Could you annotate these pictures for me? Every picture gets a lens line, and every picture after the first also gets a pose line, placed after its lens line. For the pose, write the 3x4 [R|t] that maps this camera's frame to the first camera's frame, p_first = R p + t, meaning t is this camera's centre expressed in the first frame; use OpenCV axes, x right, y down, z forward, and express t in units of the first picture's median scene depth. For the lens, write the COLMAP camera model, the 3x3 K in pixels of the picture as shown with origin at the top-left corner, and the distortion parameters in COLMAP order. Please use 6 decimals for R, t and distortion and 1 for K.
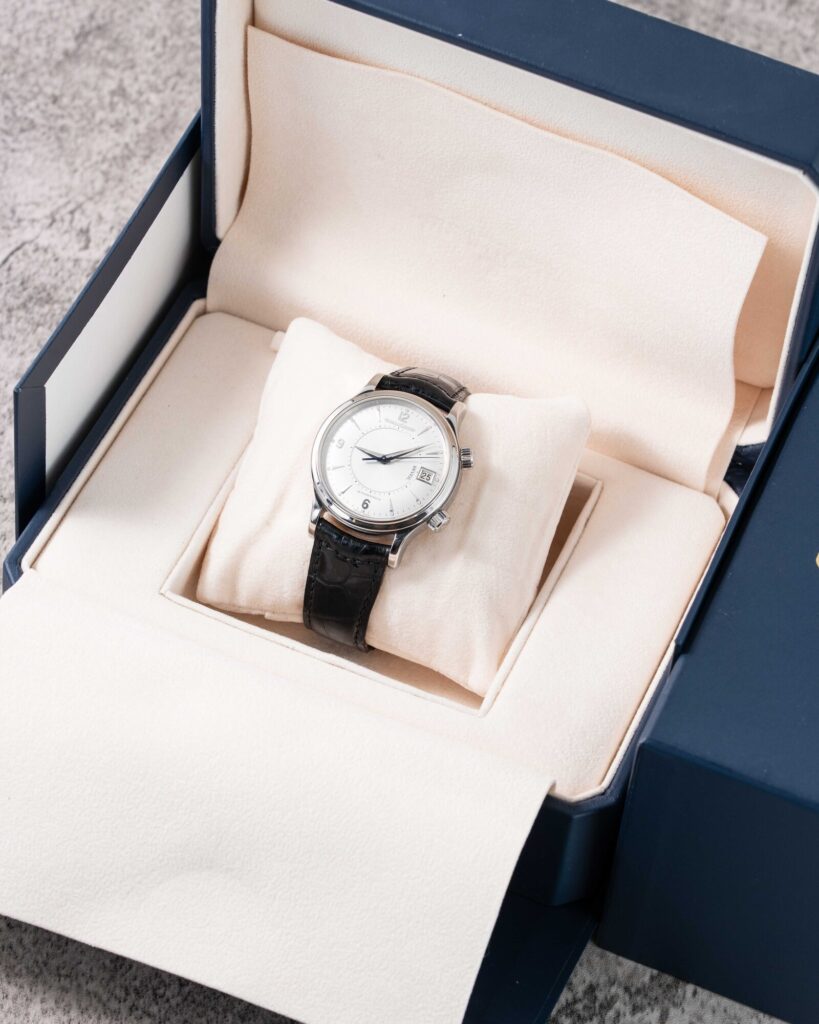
lens RADIAL K [[4298.2, 0, 410.1], [0, 4298.2, 511.7], [0, 0, 1]] dist [0.014606, 0.000000]
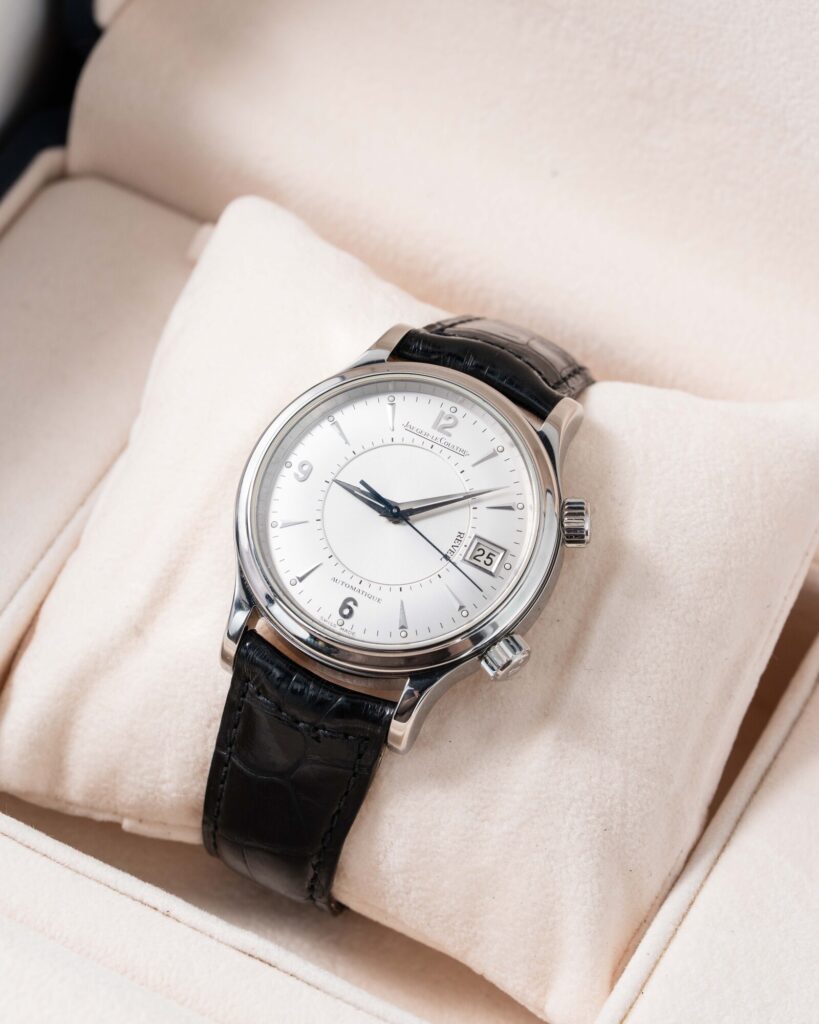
lens RADIAL K [[4298.2, 0, 408.1], [0, 4298.2, 511.9], [0, 0, 1]] dist [0.014606, 0.000000]
pose [[0.997147, 0.070150, -0.027889, 0.007958], [-0.069867, 0.997496, 0.011003, -0.017239], [0.028591, -0.009023, 0.999550, 0.537633]]
